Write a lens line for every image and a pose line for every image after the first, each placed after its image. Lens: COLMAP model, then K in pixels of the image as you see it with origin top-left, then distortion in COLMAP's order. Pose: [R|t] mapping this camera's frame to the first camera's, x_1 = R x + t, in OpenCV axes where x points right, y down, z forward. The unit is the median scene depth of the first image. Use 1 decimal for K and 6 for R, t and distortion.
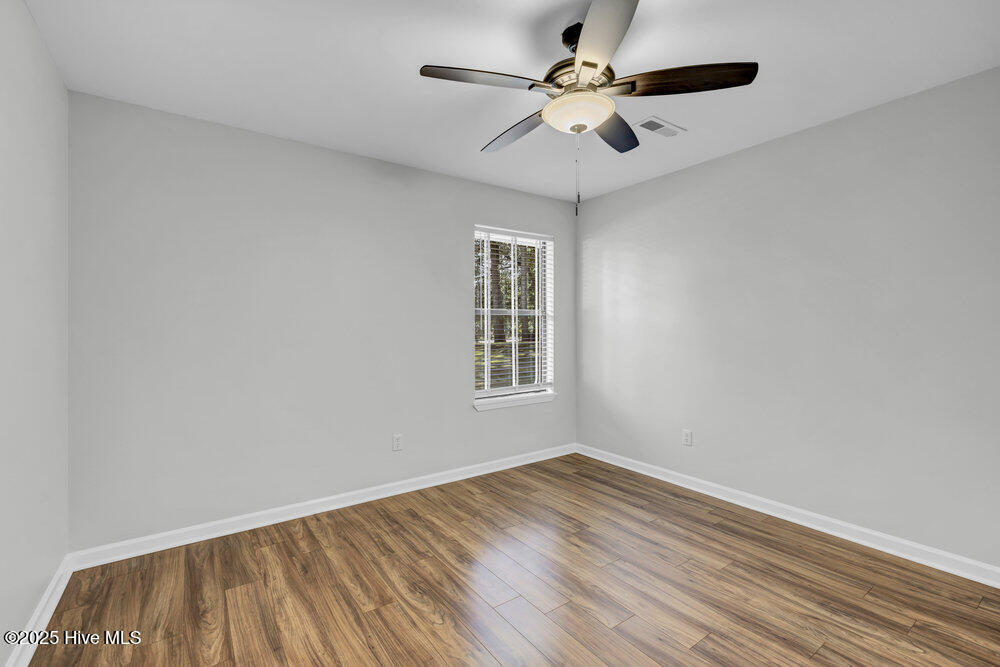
lens RADIAL K [[433.6, 0, 494.3], [0, 433.6, 331.3], [0, 0, 1]] dist [-0.000214, 0.000064]
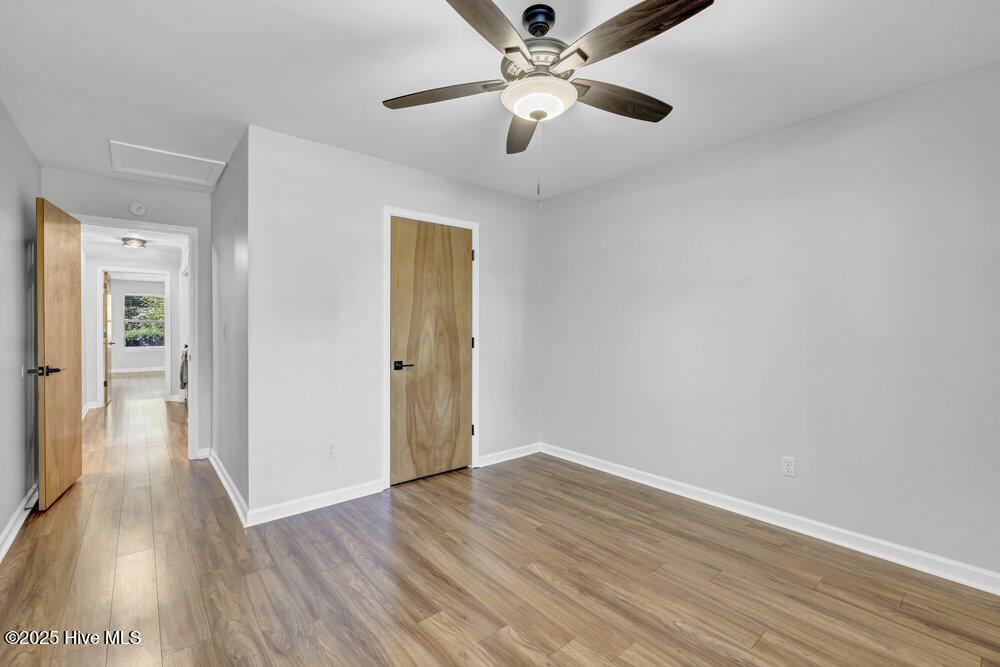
lens RADIAL K [[433.6, 0, 494.3], [0, 433.6, 331.3], [0, 0, 1]] dist [-0.000214, 0.000064]
pose [[-0.997361, 0.003108, -0.072538, 0.284613], [0.002227, 0.999923, 0.012229, -0.008001], [0.072571, 0.012035, -0.997291, 1.529453]]
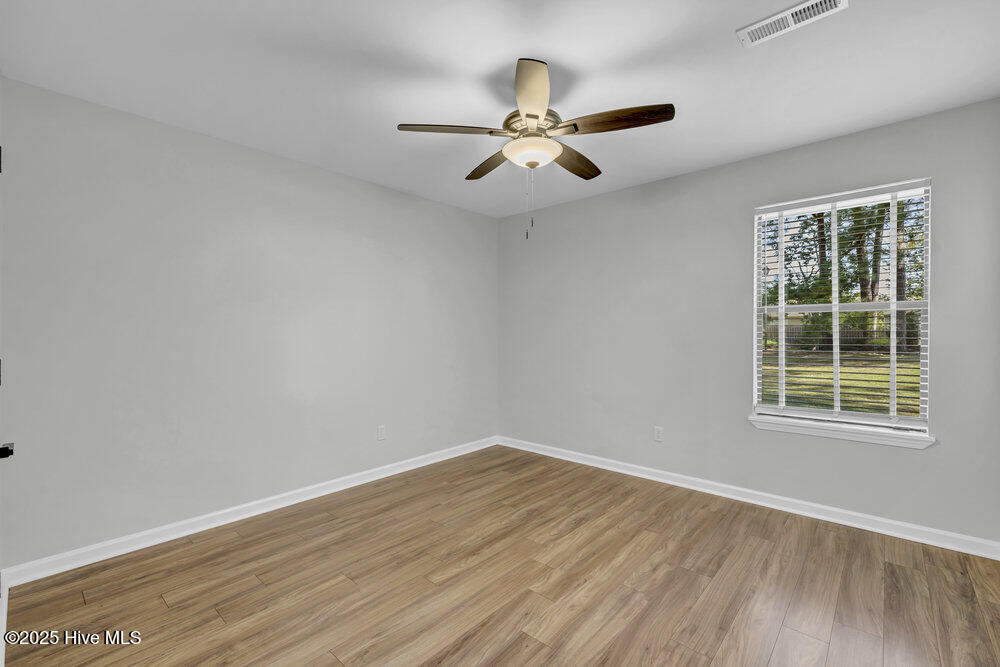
lens RADIAL K [[433.6, 0, 494.3], [0, 433.6, 331.3], [0, 0, 1]] dist [-0.000214, 0.000064]
pose [[0.214784, 0.004951, -0.976649, 1.072590], [0.001003, 0.999986, 0.005290, -0.015860], [0.976661, -0.002116, 0.214776, 0.503159]]
